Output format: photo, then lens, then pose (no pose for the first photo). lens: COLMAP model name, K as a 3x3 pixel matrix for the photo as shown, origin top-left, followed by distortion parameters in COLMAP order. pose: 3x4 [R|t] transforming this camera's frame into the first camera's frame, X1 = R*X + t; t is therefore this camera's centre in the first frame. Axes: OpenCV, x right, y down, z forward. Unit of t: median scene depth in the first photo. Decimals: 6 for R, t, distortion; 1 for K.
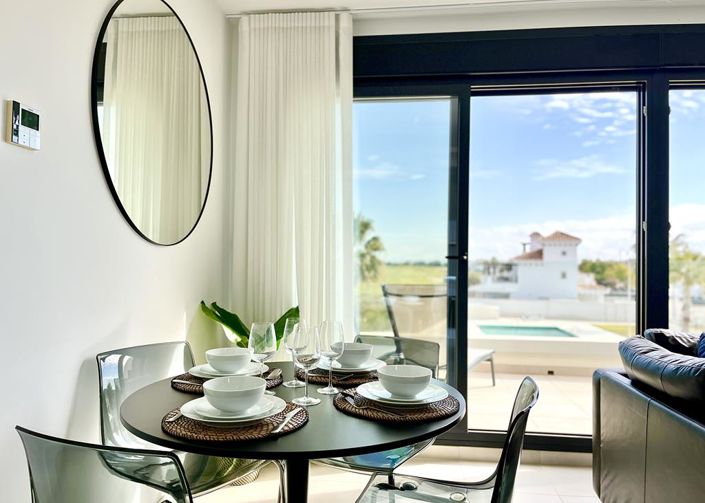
lens RADIAL K [[537.5, 0, 356.3], [0, 537.5, 252.9], [0, 0, 1]] dist [0.034710, 0.001849]
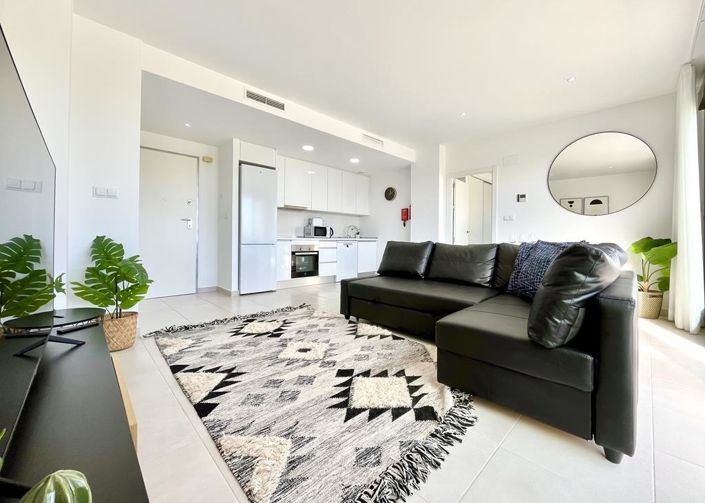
lens RADIAL K [[283.8, 0, 354.6], [0, 283.8, 248.2], [0, 0, 1]] dist [0.002909, -0.001074]
pose [[-0.630204, 0.008885, -0.776379, 1.295279], [-0.001058, 0.999924, 0.012303, 0.115755], [0.776429, 0.008575, -0.630146, 0.744048]]
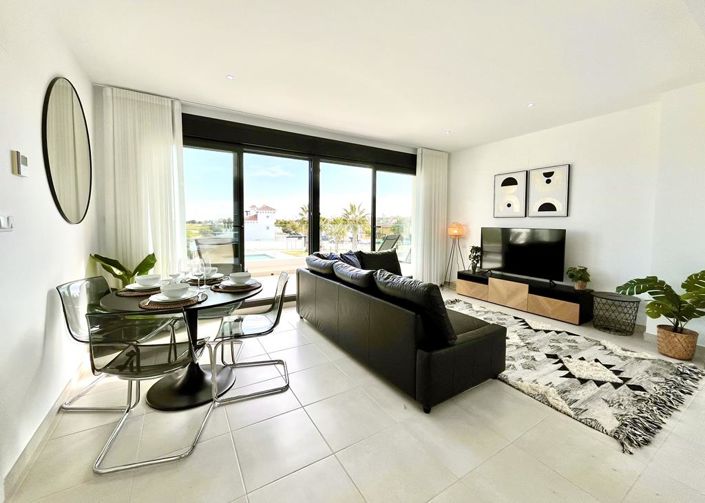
lens RADIAL K [[283.8, 0, 351.9], [0, 283.8, 236.2], [0, 0, 1]] dist [0.002909, -0.001074]
pose [[0.791287, -0.032216, 0.610596, -0.162258], [-0.011233, 0.997677, 0.067196, -0.034764], [-0.611342, -0.060030, 0.789086, -0.215611]]
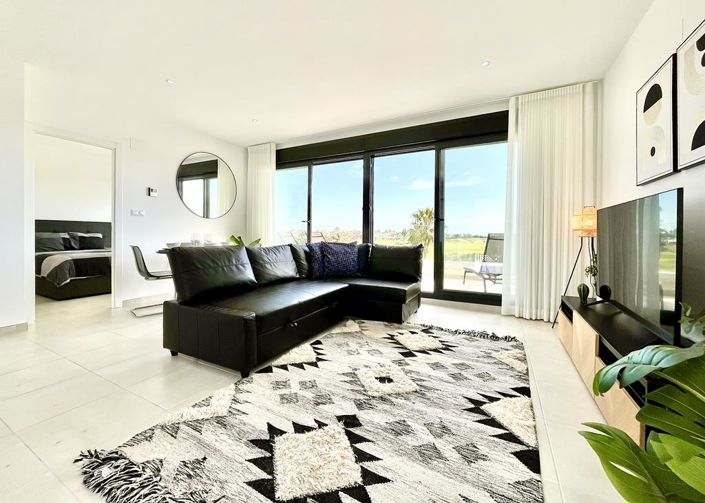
lens RADIAL K [[283.8, 0, 349.8], [0, 283.8, 234.0], [0, 0, 1]] dist [0.002909, -0.001074]
pose [[0.930470, -0.000644, -0.366369, 0.984885], [0.004745, 0.999936, 0.010294, 0.063744], [0.366338, -0.011316, 0.930413, -0.359278]]
